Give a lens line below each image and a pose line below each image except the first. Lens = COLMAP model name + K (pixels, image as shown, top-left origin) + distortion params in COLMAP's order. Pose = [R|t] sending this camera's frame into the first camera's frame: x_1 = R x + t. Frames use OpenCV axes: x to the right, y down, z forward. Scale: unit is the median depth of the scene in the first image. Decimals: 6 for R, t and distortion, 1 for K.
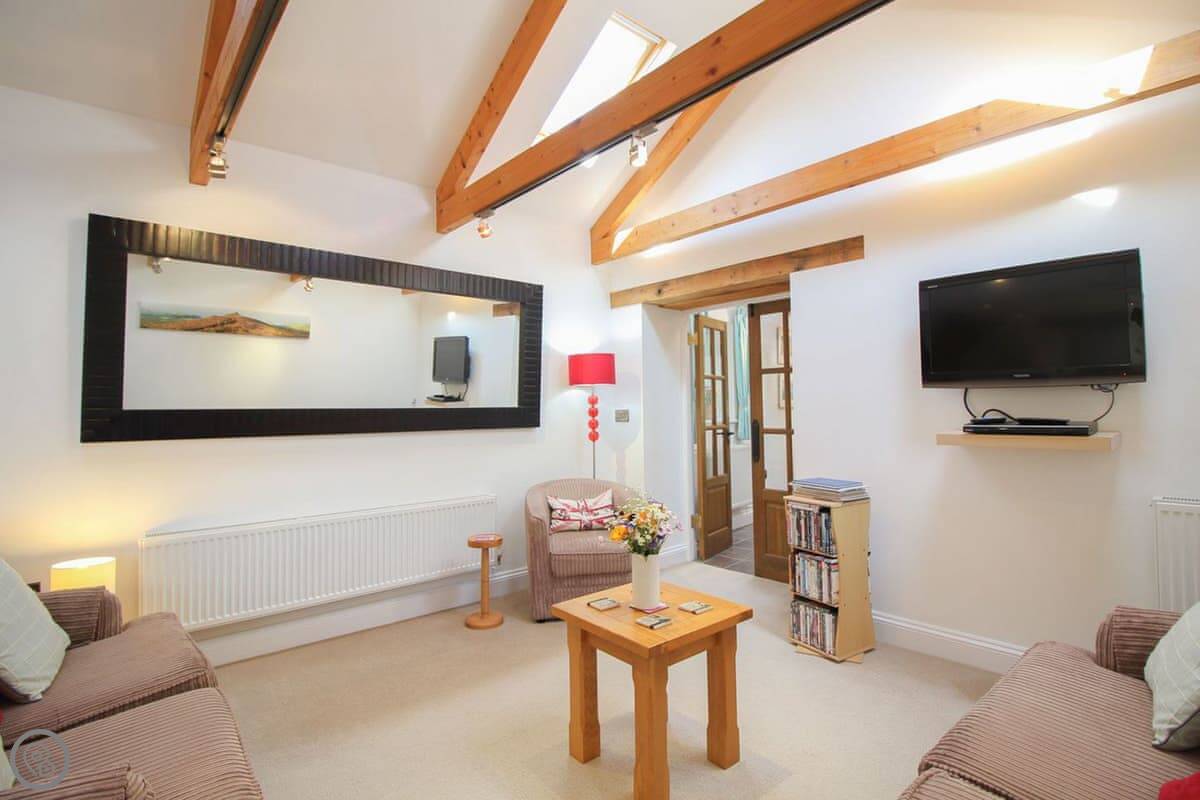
lens RADIAL K [[576.4, 0, 595.3], [0, 576.4, 382.8], [0, 0, 1]] dist [0.003606, -0.013241]
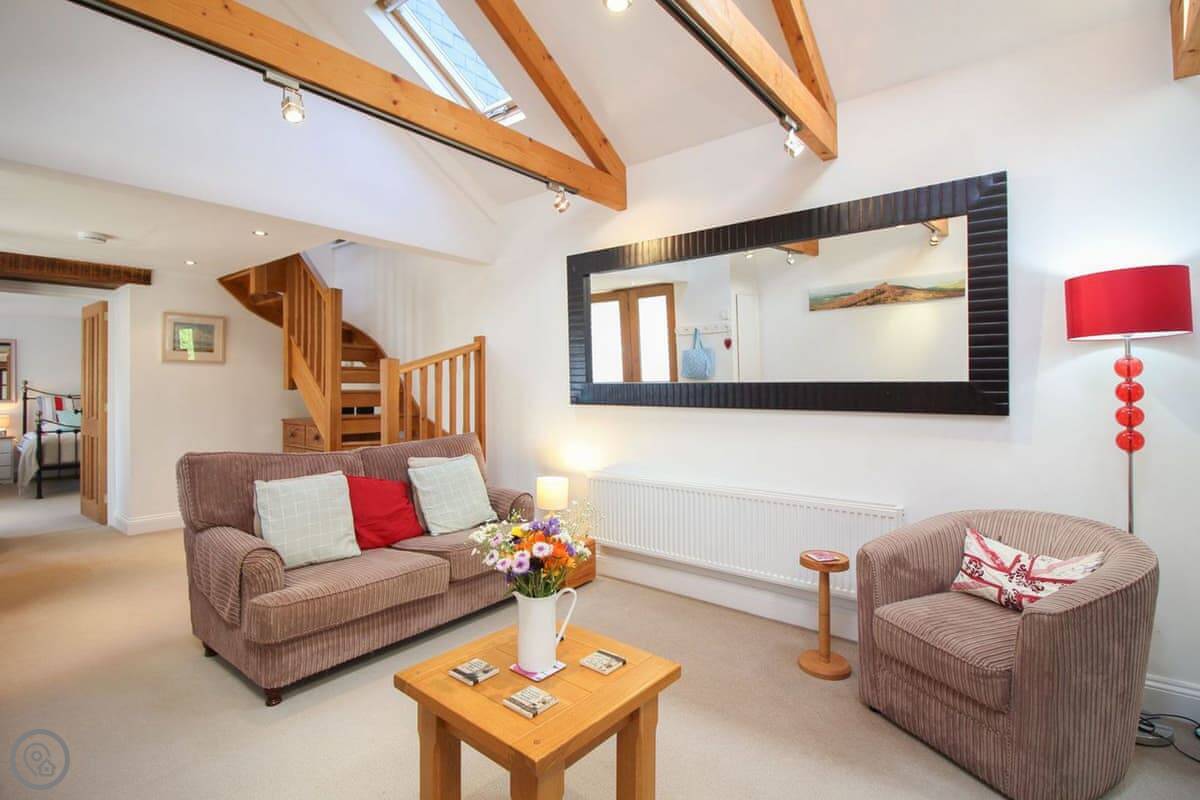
lens RADIAL K [[576.4, 0, 595.3], [0, 576.4, 382.8], [0, 0, 1]] dist [0.003606, -0.013241]
pose [[0.170867, 0.008878, -0.985254, 0.442405], [0.050218, 0.998581, 0.017707, 0.013350], [0.984014, -0.052503, 0.170179, 0.528810]]
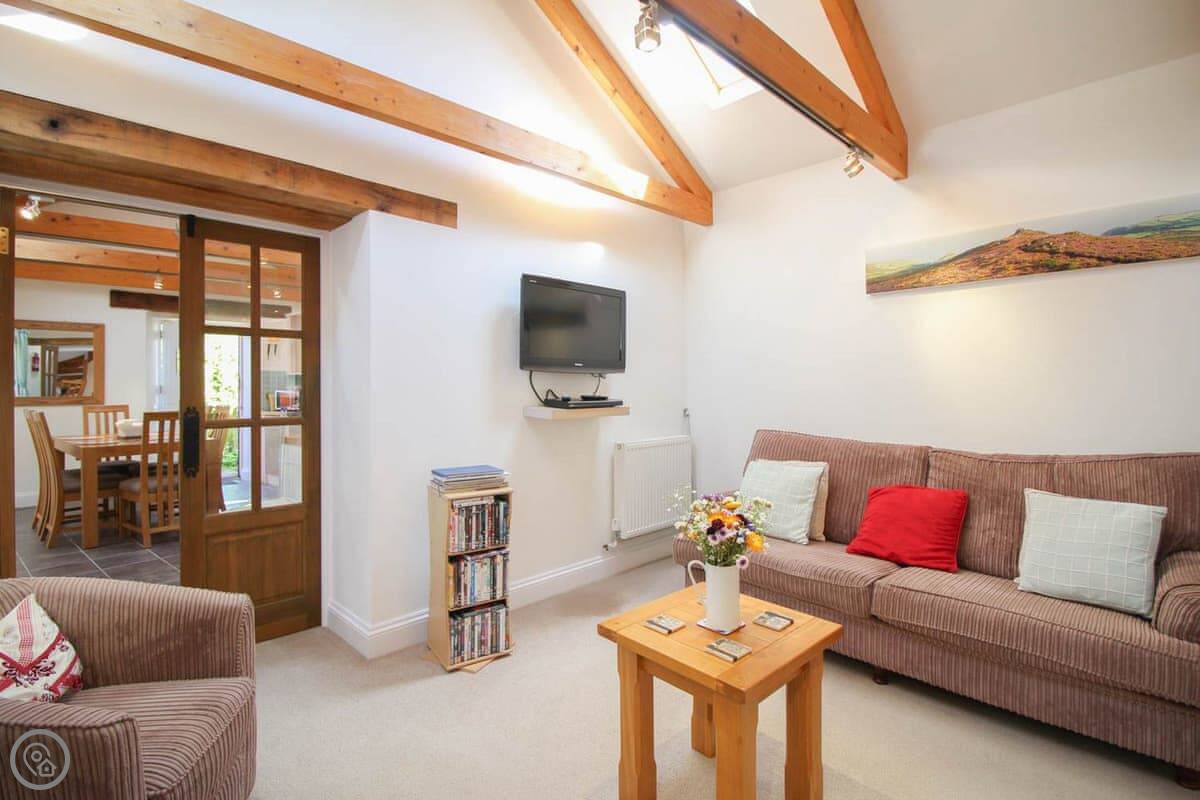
lens RADIAL K [[565.2, 0, 599.1], [0, 565.2, 384.7], [0, 0, 1]] dist [0.000994, -0.013540]
pose [[-0.067259, 0.011201, 0.997673, -0.383355], [-0.041947, 0.999021, -0.014044, 0.033784], [-0.996853, -0.042794, -0.066723, 0.677783]]
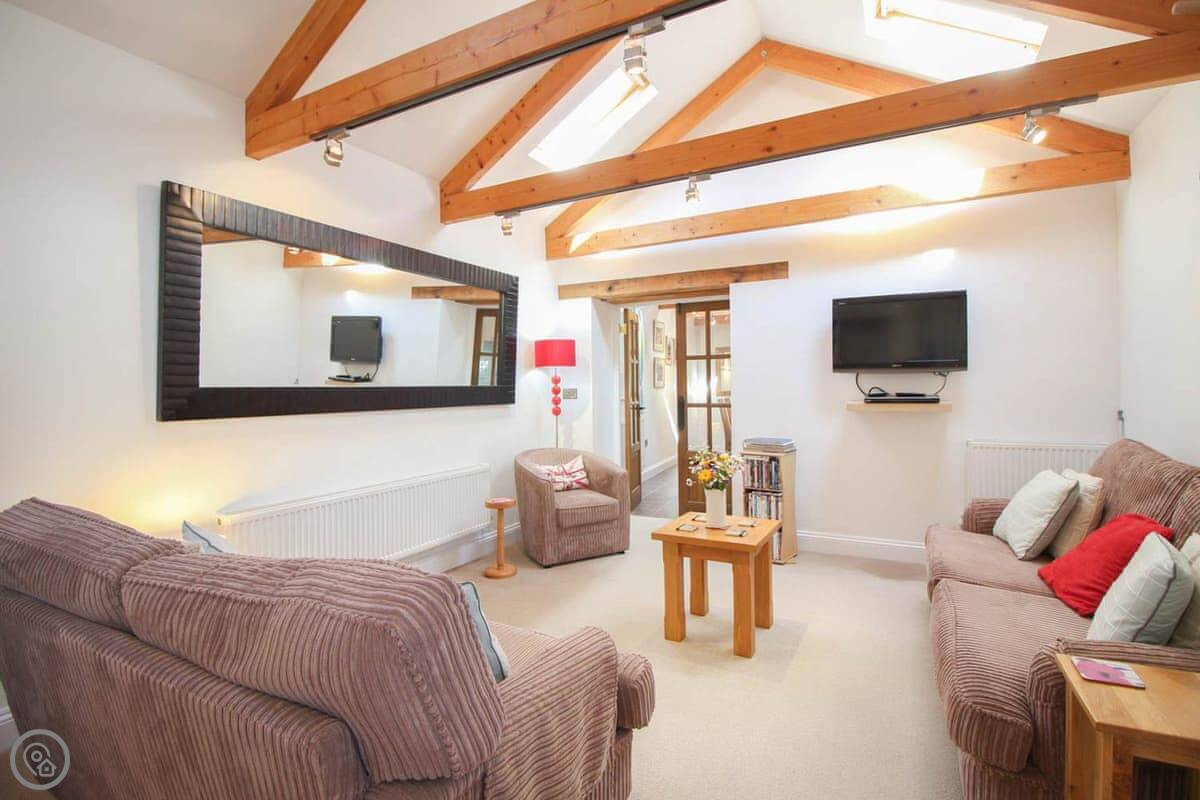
lens RADIAL K [[565.2, 0, 599.1], [0, 565.2, 384.7], [0, 0, 1]] dist [0.000994, -0.013540]
pose [[0.934342, 0.001995, 0.356371, -0.364120], [-0.015174, 0.999300, 0.034188, -0.000420], [-0.356054, -0.037351, 0.933719, -0.093221]]
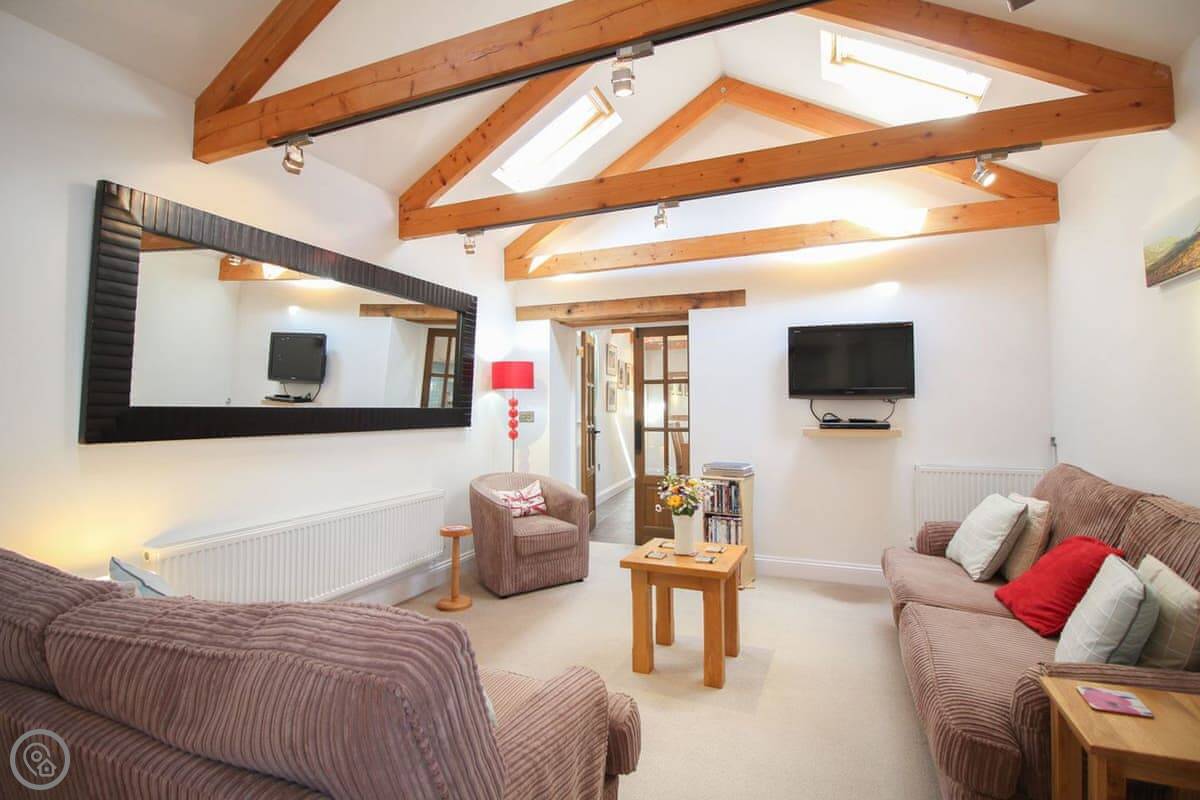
lens RADIAL K [[563.2, 0, 599.7], [0, 563.2, 383.6], [0, 0, 1]] dist [-0.000164, -0.012848]
pose [[0.893565, 0.030768, 0.447877, -0.387613], [-0.028864, 0.999522, -0.011078, 0.000463], [-0.448004, -0.003029, 0.894026, -0.064021]]
